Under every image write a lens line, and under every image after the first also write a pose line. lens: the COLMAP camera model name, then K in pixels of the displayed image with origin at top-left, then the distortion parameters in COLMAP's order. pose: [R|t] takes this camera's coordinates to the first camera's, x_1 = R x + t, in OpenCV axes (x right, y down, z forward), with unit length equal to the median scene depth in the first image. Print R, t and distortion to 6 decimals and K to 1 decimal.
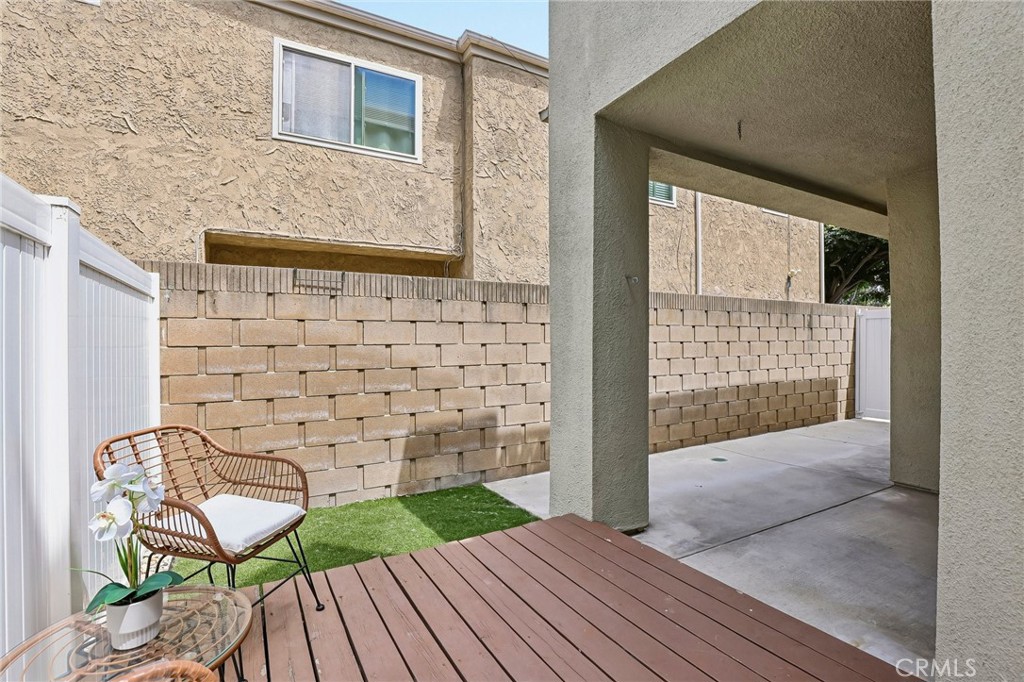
lens RADIAL K [[467.6, 0, 509.1], [0, 467.6, 340.1], [0, 0, 1]] dist [-0.028653, 0.004694]
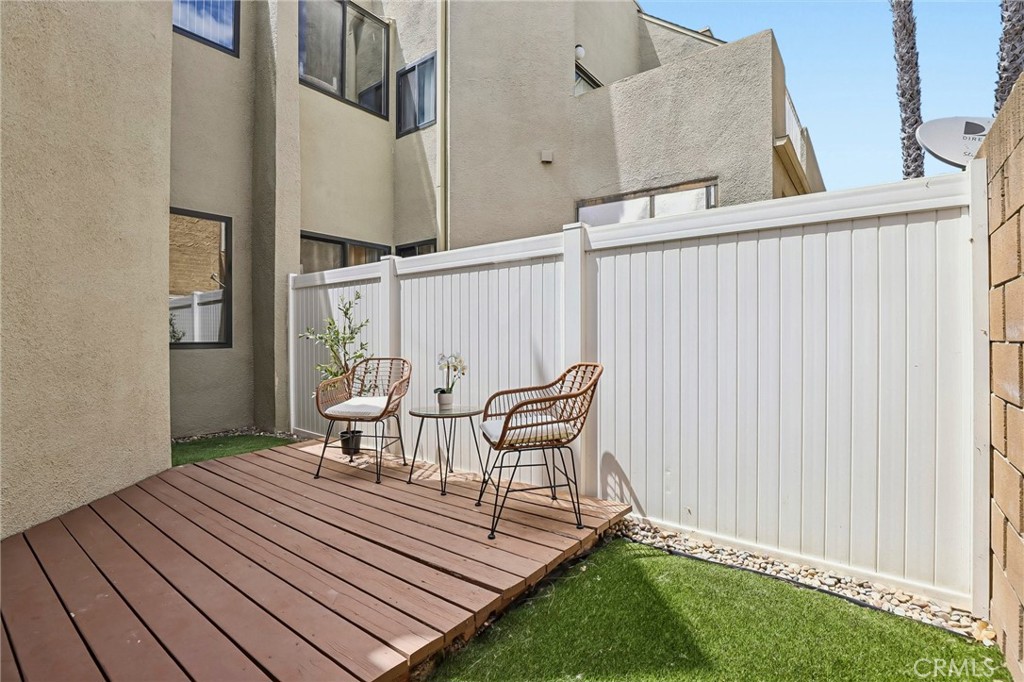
lens RADIAL K [[467.6, 0, 511.8], [0, 467.6, 341.6], [0, 0, 1]] dist [-0.028653, 0.004694]
pose [[-0.924131, 0.010930, -0.381919, -0.025724], [0.008017, 0.999925, 0.009218, 0.068761], [0.381991, 0.005457, -0.924150, 1.283528]]
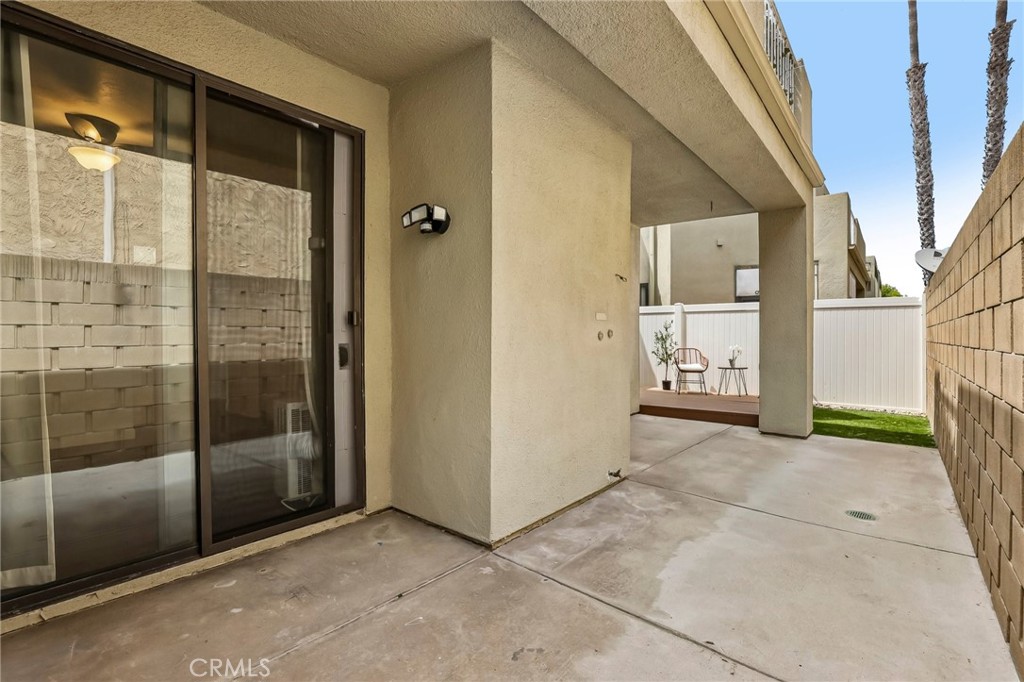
lens RADIAL K [[467.6, 0, 505.8], [0, 467.6, 338.7], [0, 0, 1]] dist [-0.028653, 0.004694]
pose [[-0.937282, 0.009136, -0.348453, 1.831187], [0.007771, 0.999956, 0.005314, 0.038347], [0.348486, 0.002273, -0.937311, 2.322306]]
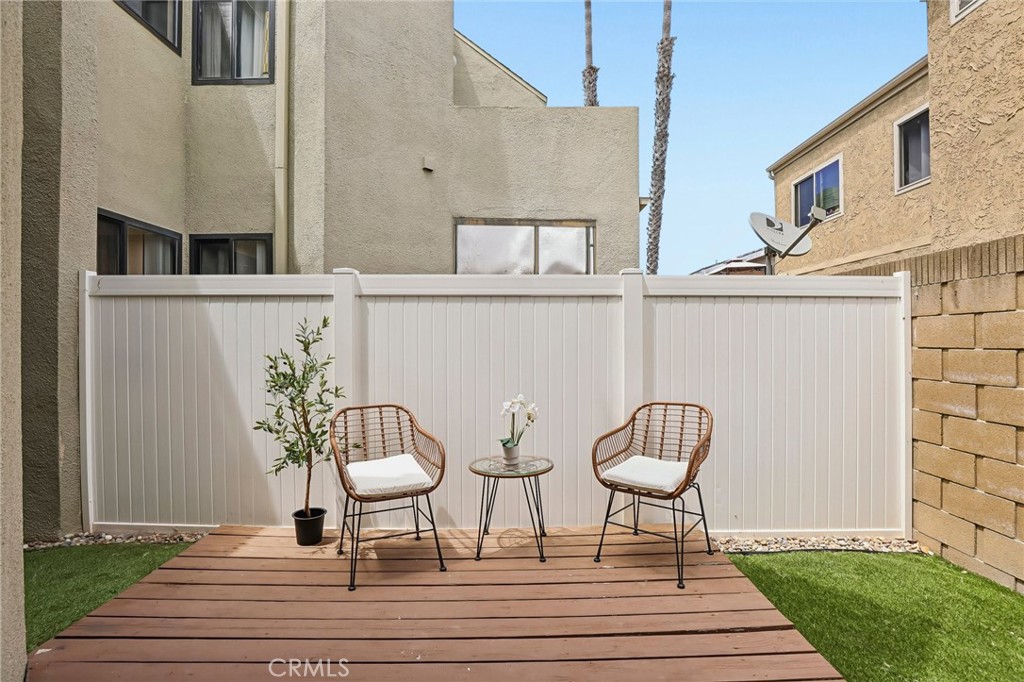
lens RADIAL K [[483.5, 0, 515.3], [0, 483.5, 341.7], [0, 0, 1]] dist [-0.026200, 0.000891]
pose [[-0.495994, 0.010565, -0.868262, 0.495261], [0.008159, 0.999939, 0.007506, -0.011466], [0.868288, -0.003361, -0.496049, 0.768516]]
